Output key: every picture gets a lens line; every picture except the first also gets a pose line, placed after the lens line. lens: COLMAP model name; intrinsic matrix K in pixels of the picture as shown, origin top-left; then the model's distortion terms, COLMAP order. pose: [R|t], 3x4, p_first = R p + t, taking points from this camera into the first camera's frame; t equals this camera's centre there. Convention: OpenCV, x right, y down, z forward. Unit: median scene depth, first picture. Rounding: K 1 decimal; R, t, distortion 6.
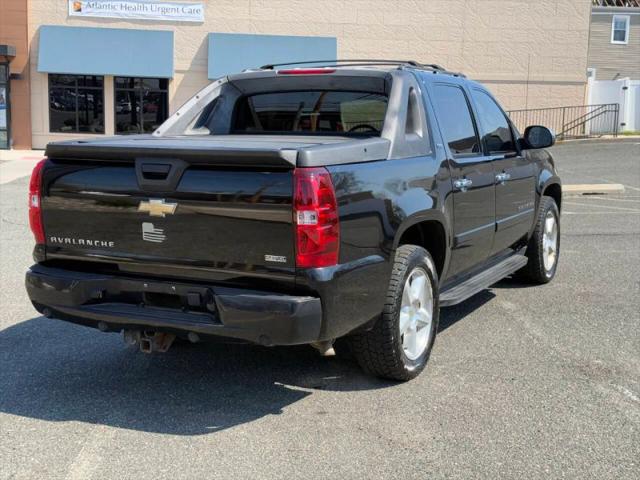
lens RADIAL K [[888.5, 0, 318.9], [0, 888.5, 251.4], [0, 0, 1]] dist [0.187266, -0.381208]
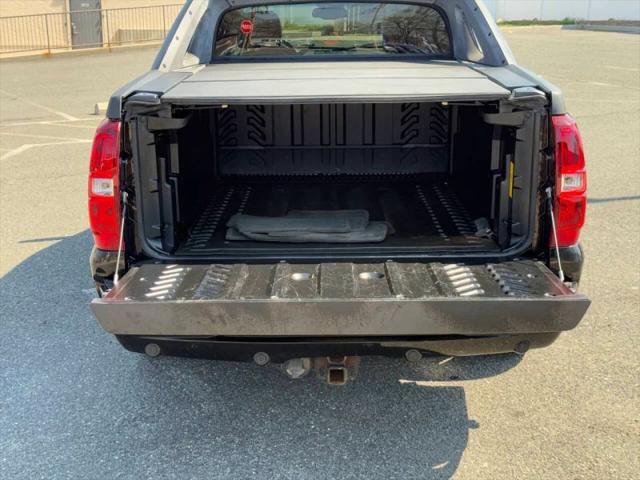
lens RADIAL K [[888.5, 0, 318.9], [0, 888.5, 251.4], [0, 0, 1]] dist [0.187266, -0.381208]
pose [[0.893558, -0.132849, 0.428841, -0.494925], [0.082410, 0.987521, 0.134206, -0.090915], [-0.441319, -0.084580, 0.893356, 0.364385]]
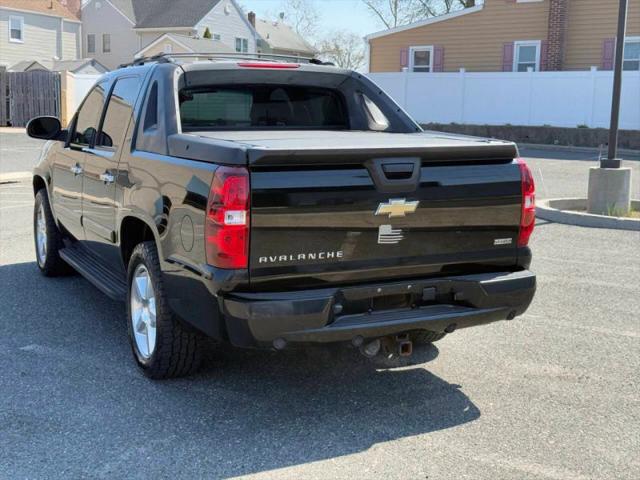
lens RADIAL K [[888.5, 0, 318.9], [0, 888.5, 251.4], [0, 0, 1]] dist [0.187266, -0.381208]
pose [[0.597319, -0.131510, 0.791148, -0.995163], [0.117875, 0.990147, 0.075593, -0.084370], [-0.793294, 0.048103, 0.606936, 0.469407]]
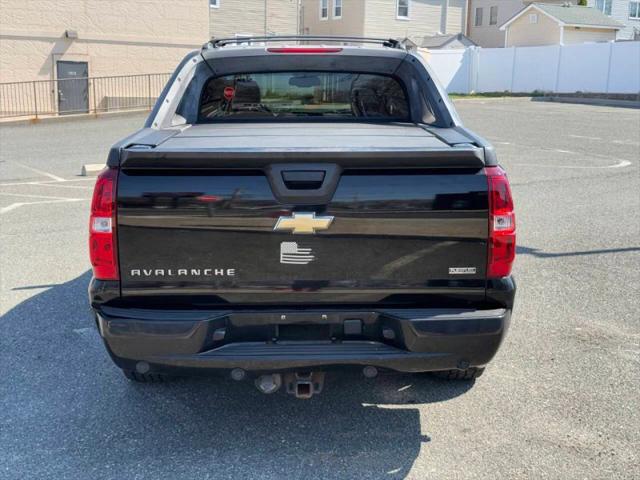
lens RADIAL K [[888.5, 0, 318.9], [0, 888.5, 251.4], [0, 0, 1]] dist [0.187266, -0.381208]
pose [[0.884466, -0.096037, 0.456615, -0.538811], [0.075662, 0.995157, 0.062748, -0.072323], [-0.460430, -0.020950, 0.887449, 0.256481]]
